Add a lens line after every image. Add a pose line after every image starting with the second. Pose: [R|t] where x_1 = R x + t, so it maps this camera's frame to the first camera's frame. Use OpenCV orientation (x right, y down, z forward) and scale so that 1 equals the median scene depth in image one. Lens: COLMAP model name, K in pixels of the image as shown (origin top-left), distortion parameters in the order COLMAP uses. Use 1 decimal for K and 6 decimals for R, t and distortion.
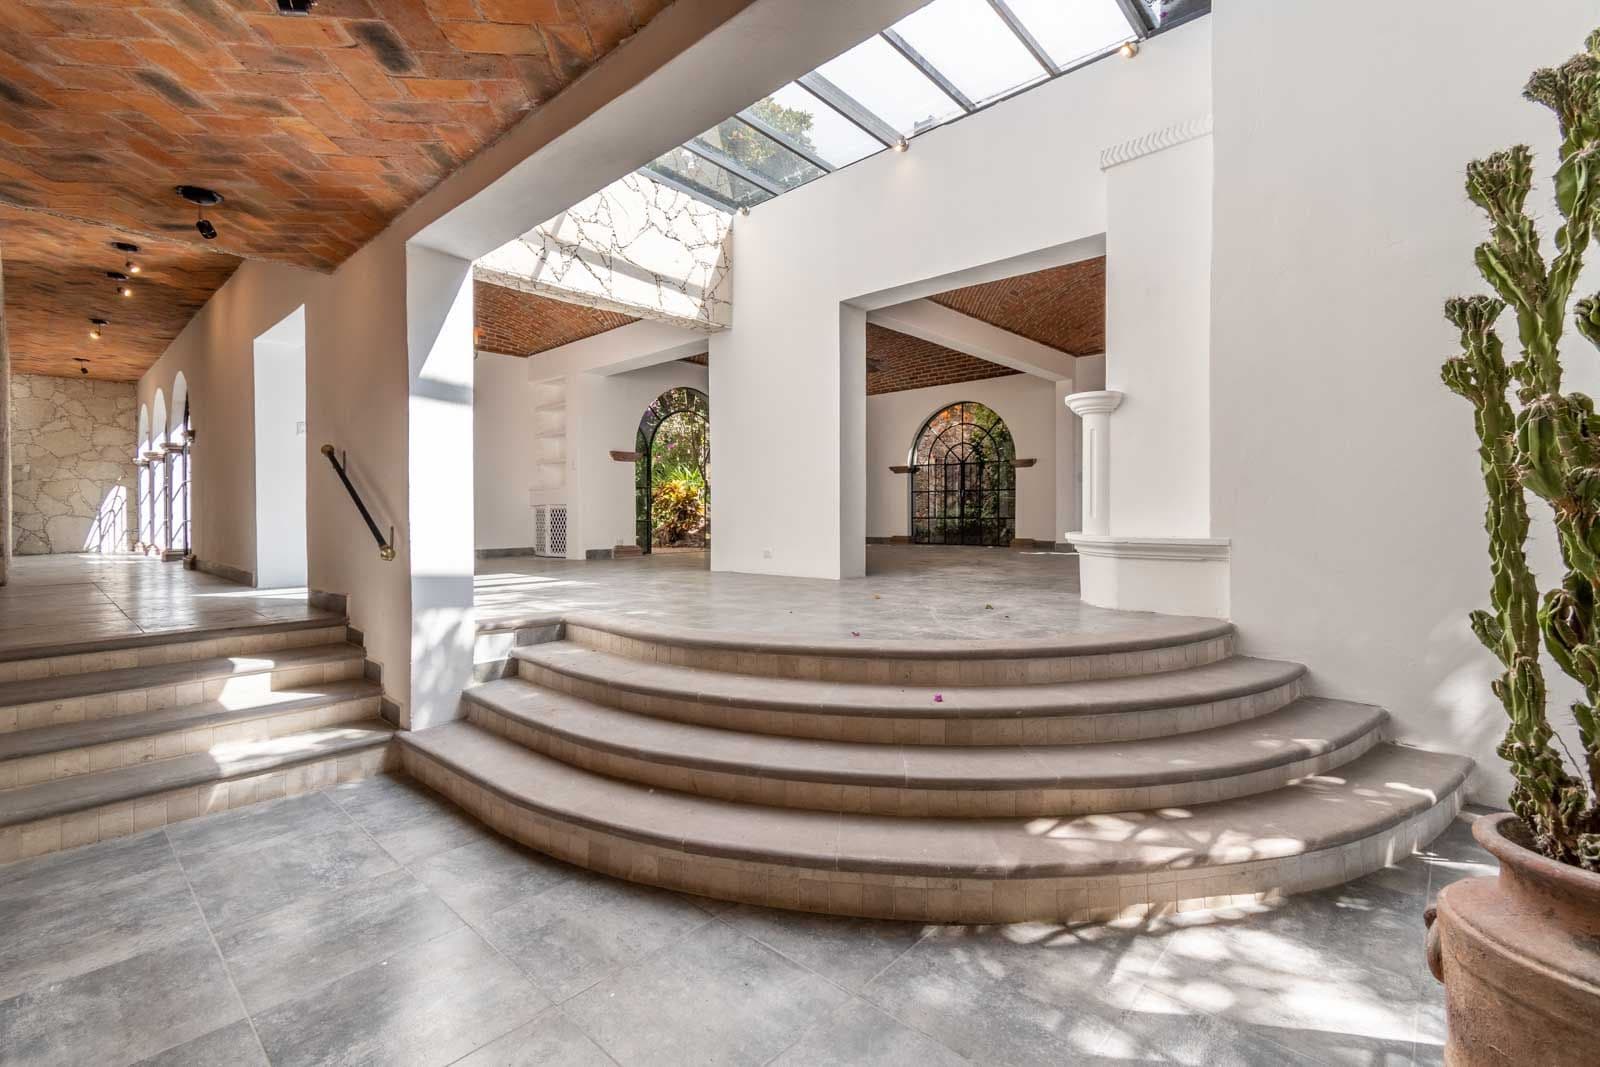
lens RADIAL K [[735.2, 0, 799.5], [0, 735.2, 523.4], [0, 0, 1]] dist [0.002814, -0.000617]
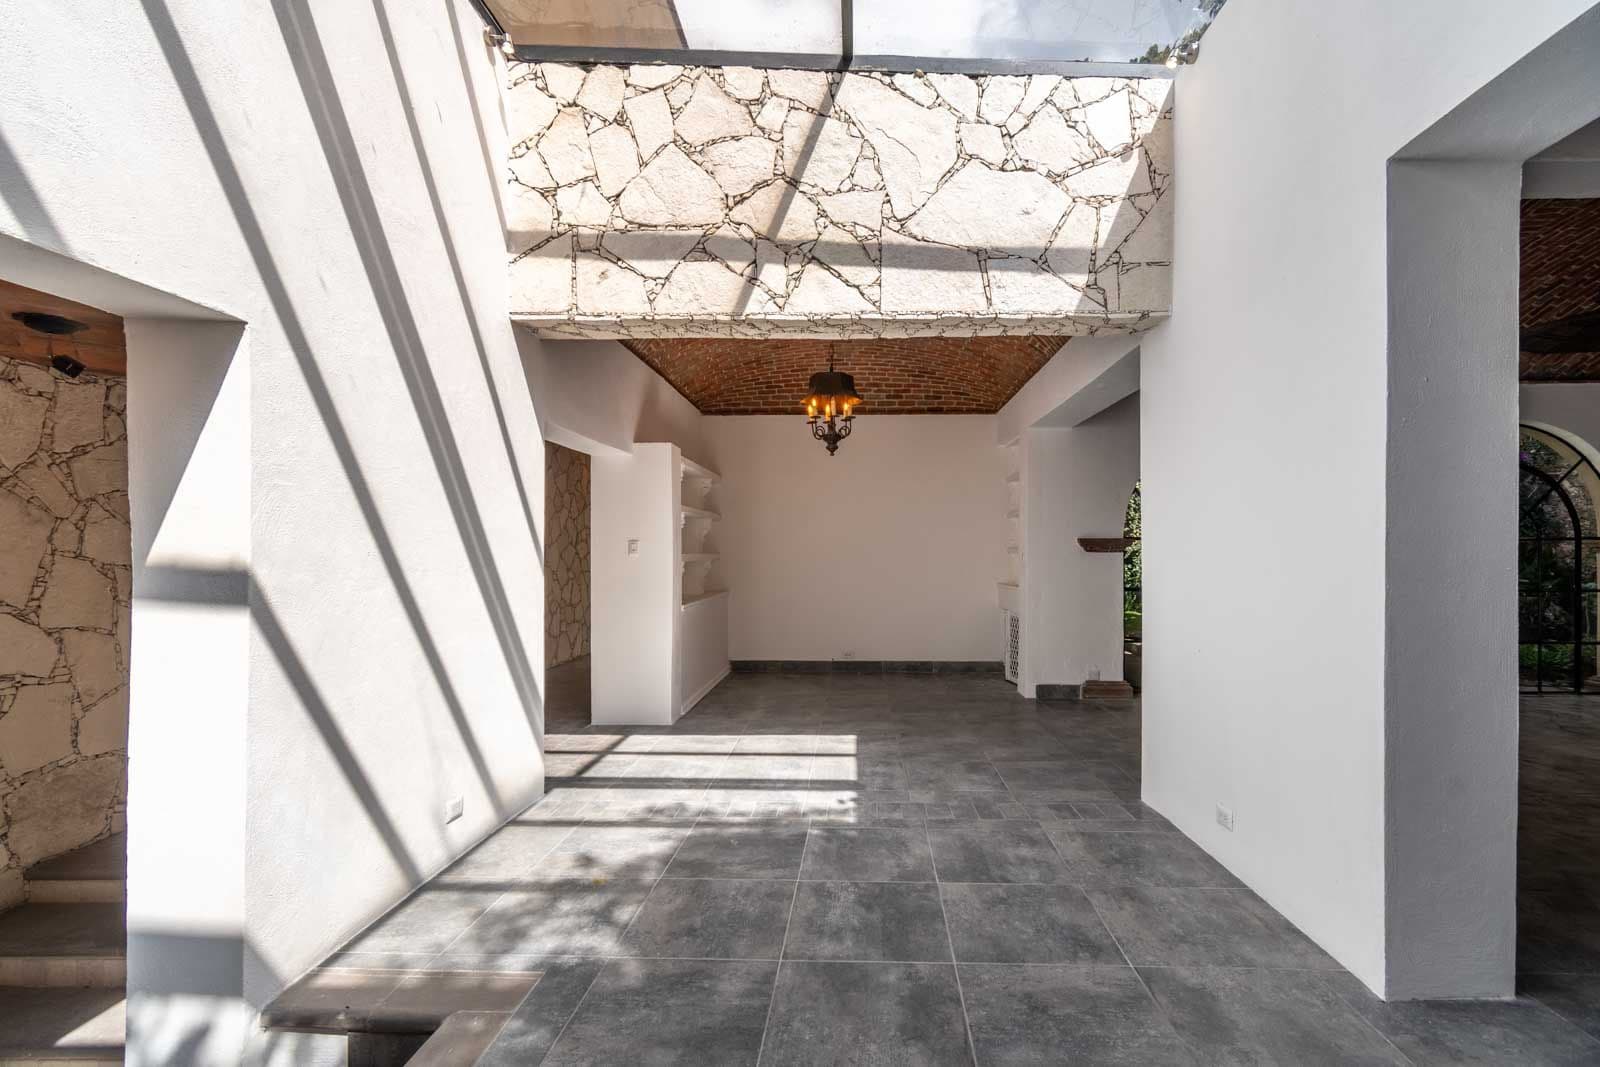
lens RADIAL K [[735.2, 0, 805.1], [0, 735.2, 552.0], [0, 0, 1]] dist [0.002814, -0.000617]
pose [[0.662995, 0.005630, -0.748603, 0.119142], [-0.015550, 0.999860, -0.006253, -0.118765], [0.748462, 0.015786, 0.662989, 0.568177]]
